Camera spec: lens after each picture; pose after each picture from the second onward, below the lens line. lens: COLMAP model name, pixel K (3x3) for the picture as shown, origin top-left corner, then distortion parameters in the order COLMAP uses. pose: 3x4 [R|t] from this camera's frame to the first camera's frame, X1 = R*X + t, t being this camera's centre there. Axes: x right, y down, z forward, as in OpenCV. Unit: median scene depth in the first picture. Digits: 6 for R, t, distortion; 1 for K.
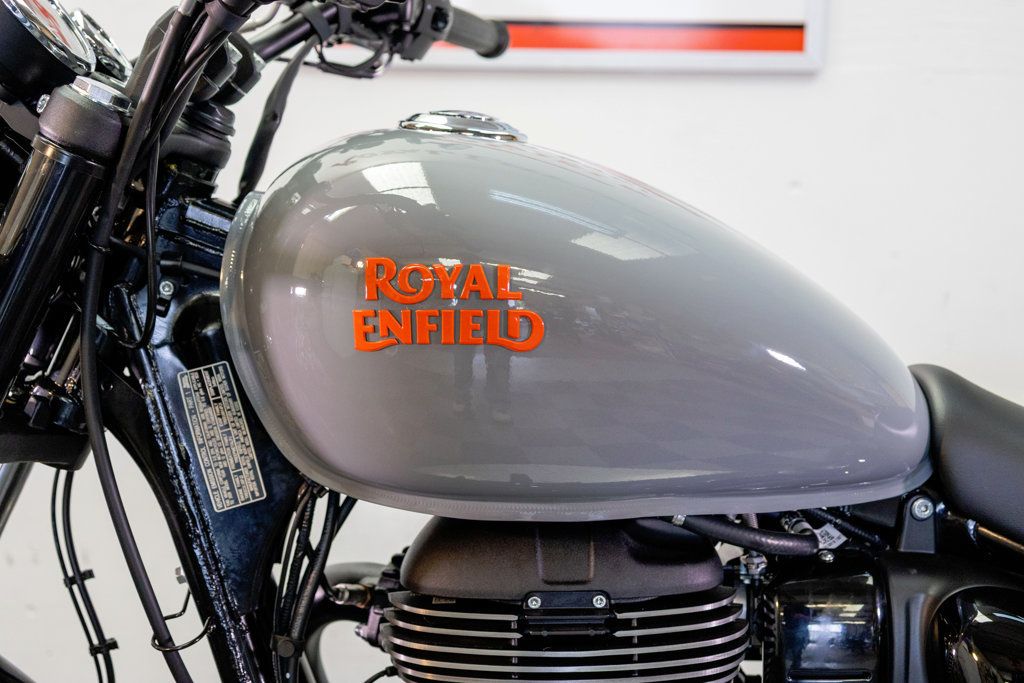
lens RADIAL K [[1474.7, 0, 511.1], [0, 1474.7, 336.3], [0, 0, 1]] dist [0.001204, 0.000000]
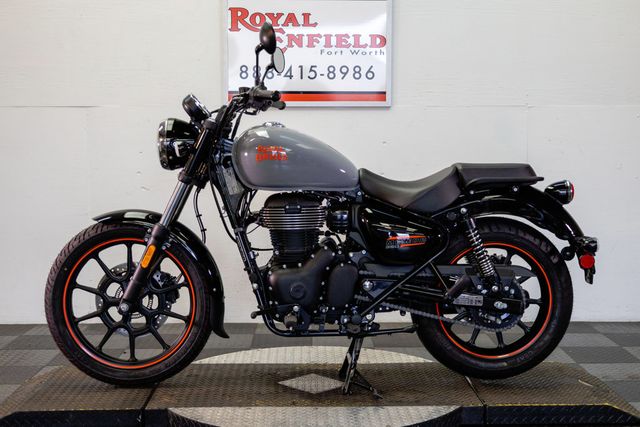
lens RADIAL K [[921.7, 0, 320.8], [0, 921.7, 213.3], [0, 0, 1]] dist [0.001204, 0.000000]
pose [[0.999909, -0.013349, 0.001897, 0.128283], [0.013425, 0.998727, -0.048630, 0.351810], [-0.001245, 0.048651, 0.998815, -2.377648]]
